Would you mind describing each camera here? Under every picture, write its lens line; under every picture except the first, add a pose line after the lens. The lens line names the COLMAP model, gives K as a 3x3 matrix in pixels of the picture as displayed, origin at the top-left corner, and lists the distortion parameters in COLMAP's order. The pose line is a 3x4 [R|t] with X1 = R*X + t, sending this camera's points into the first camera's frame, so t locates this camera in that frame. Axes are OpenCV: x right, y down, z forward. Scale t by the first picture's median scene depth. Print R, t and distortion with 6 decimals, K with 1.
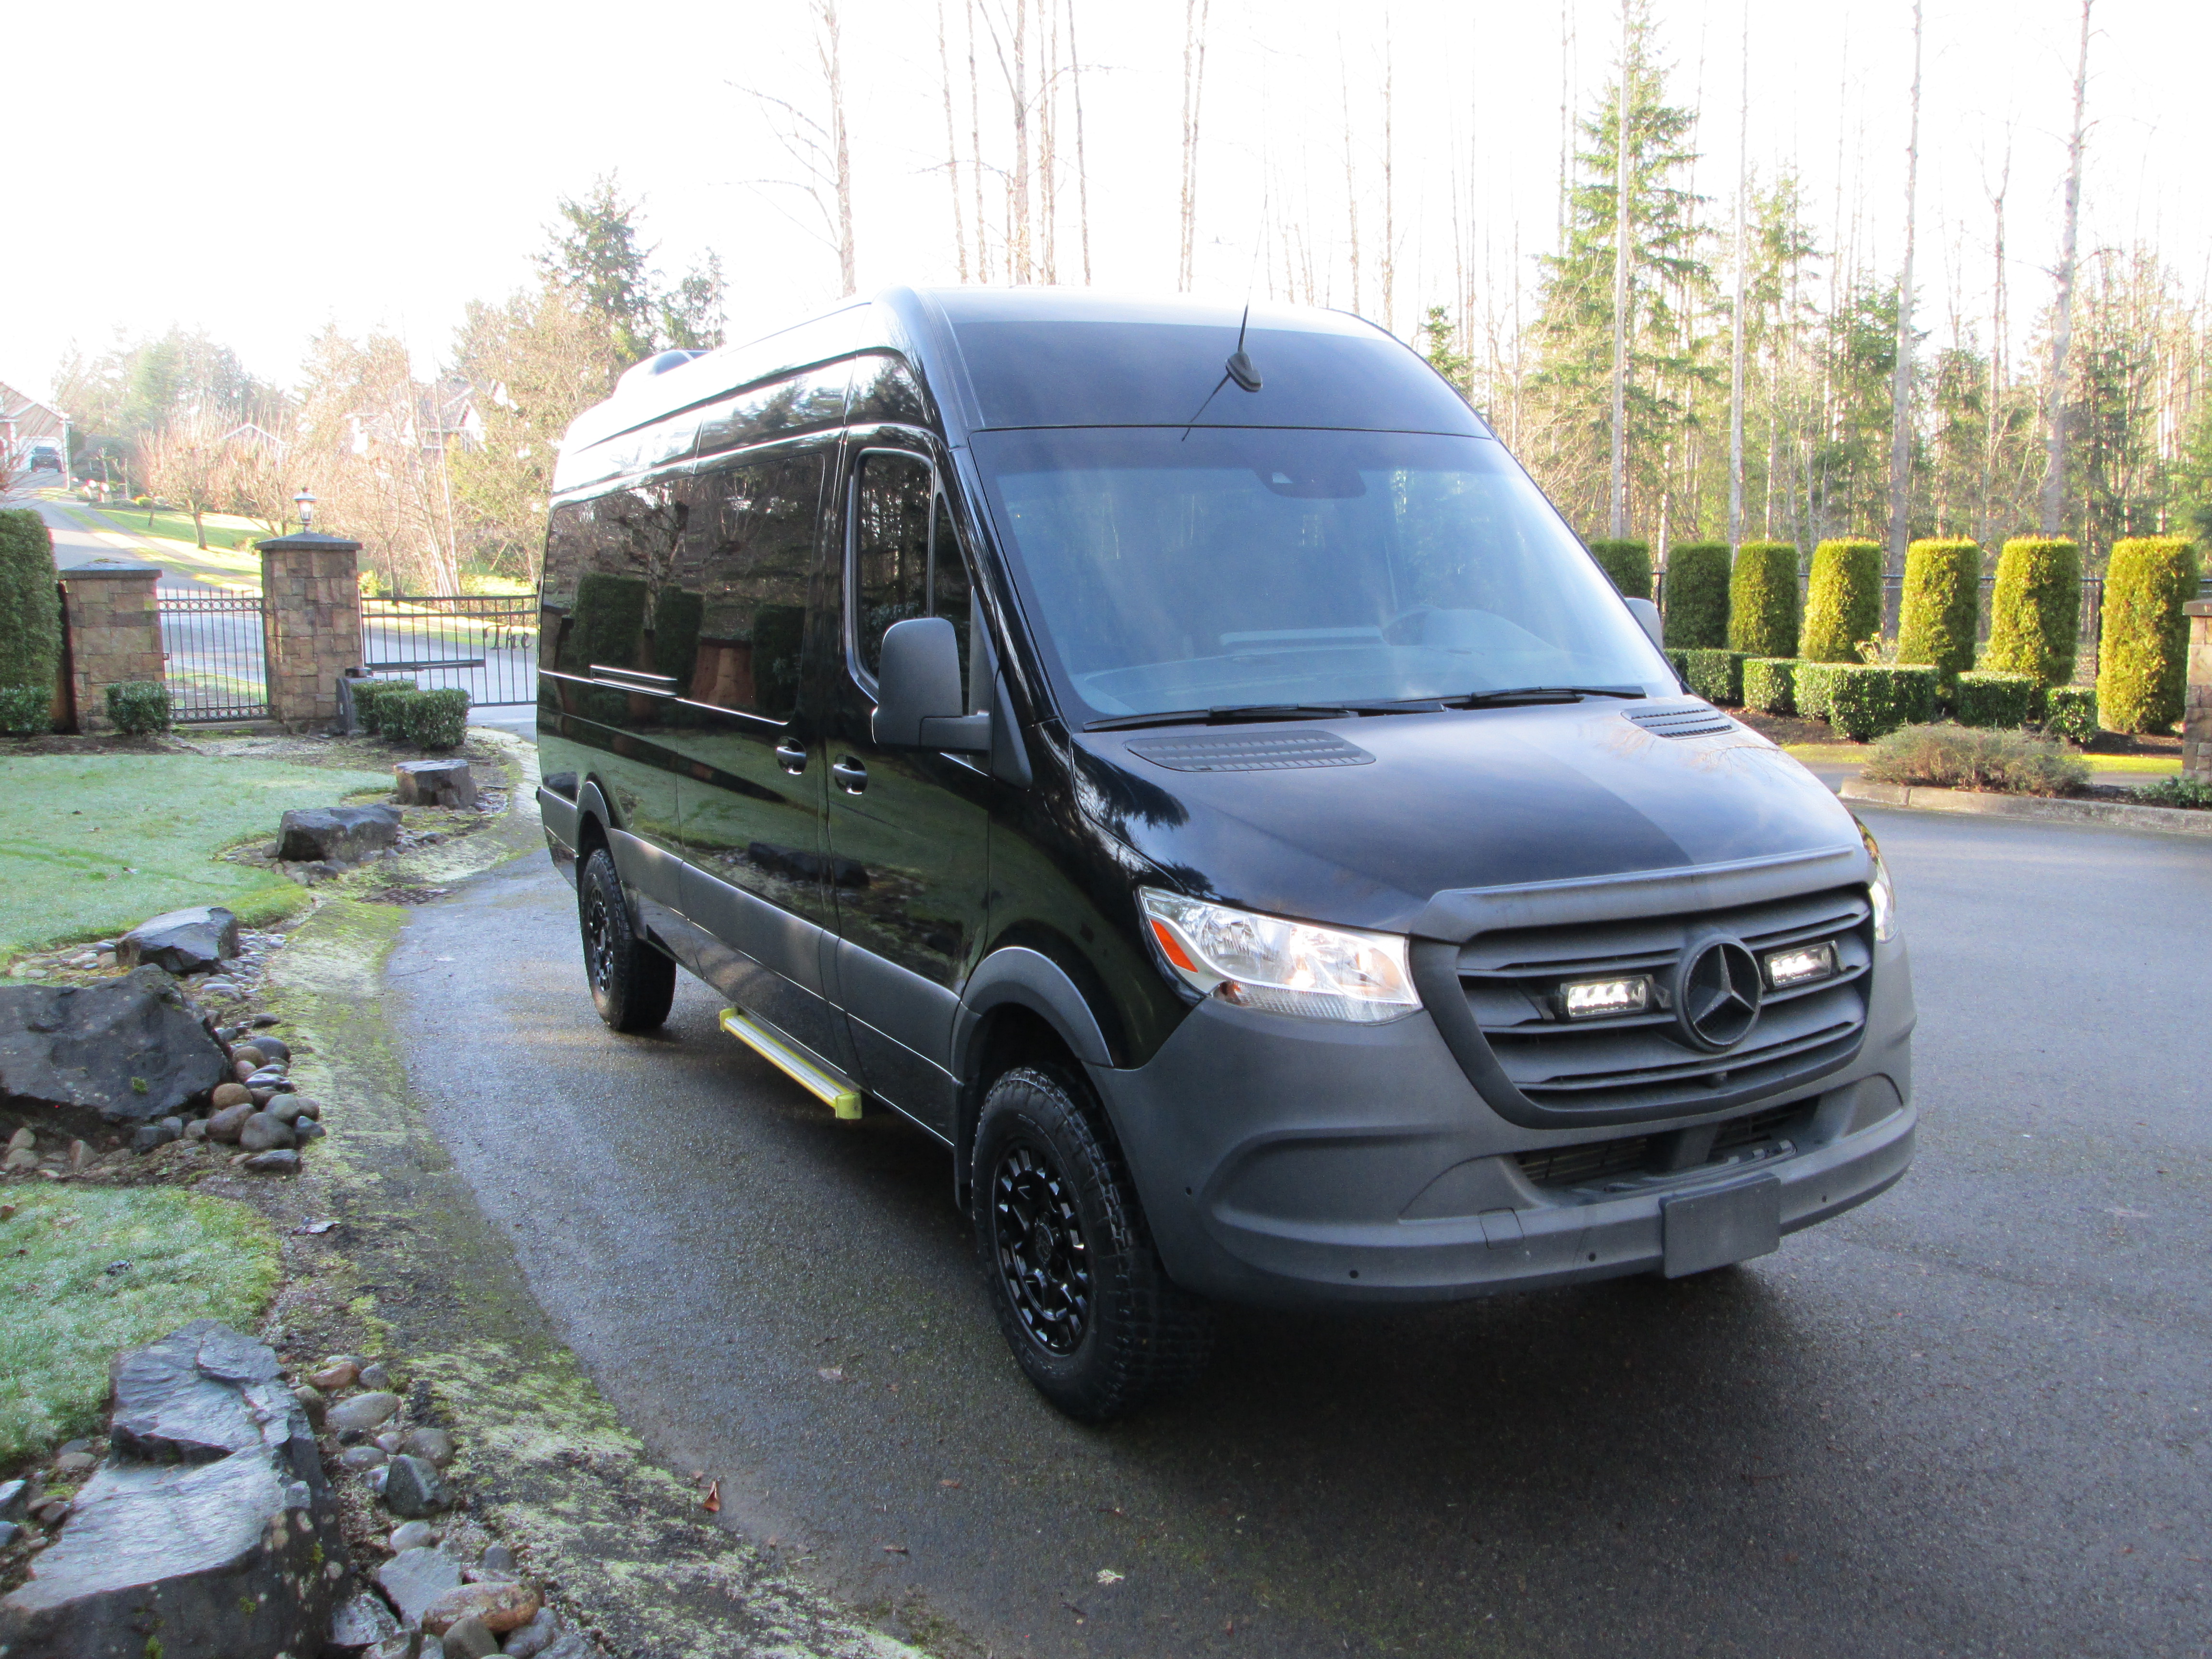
lens RADIAL K [[1851.0, 0, 1106.0], [0, 1851.0, 829.5], [0, 0, 1]] dist [-0.023037, 0.007379]
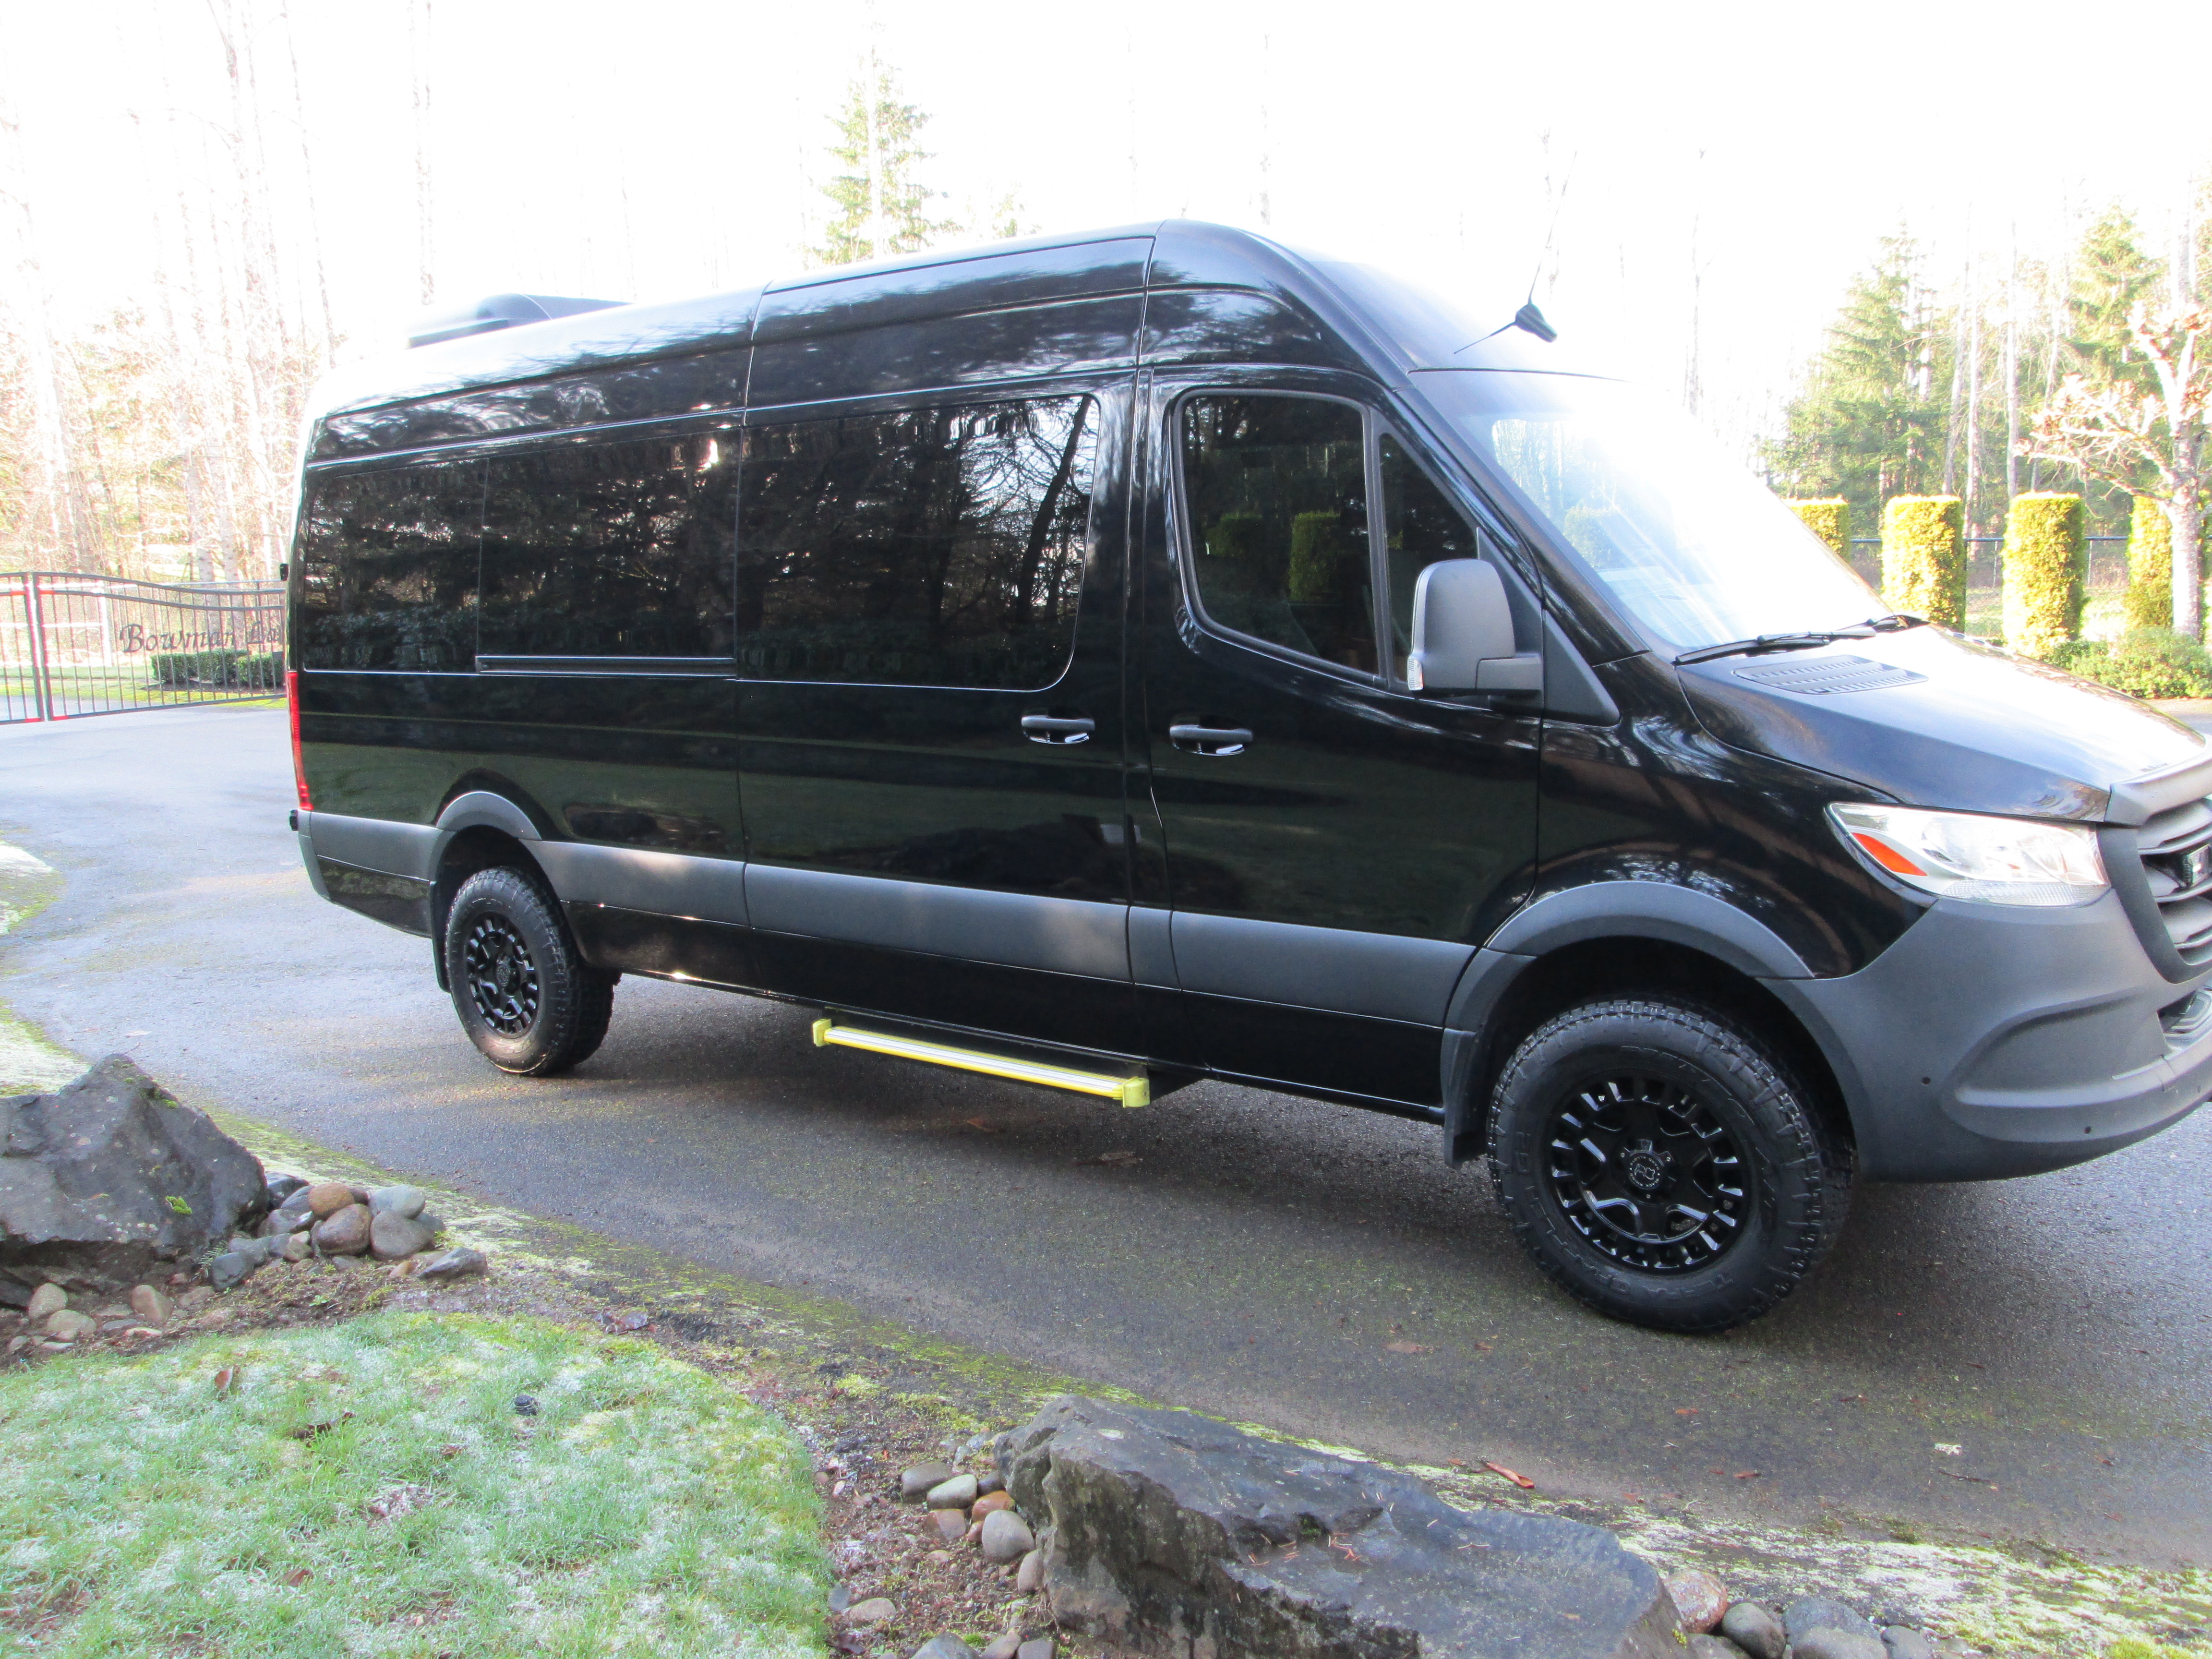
lens RADIAL K [[1851.0, 0, 1106.0], [0, 1851.0, 829.5], [0, 0, 1]] dist [-0.023037, 0.007379]
pose [[0.910912, -0.081663, 0.404439, -0.462649], [0.079338, 0.996593, 0.022537, -0.005888], [-0.404902, 0.011558, 0.914287, 0.126327]]
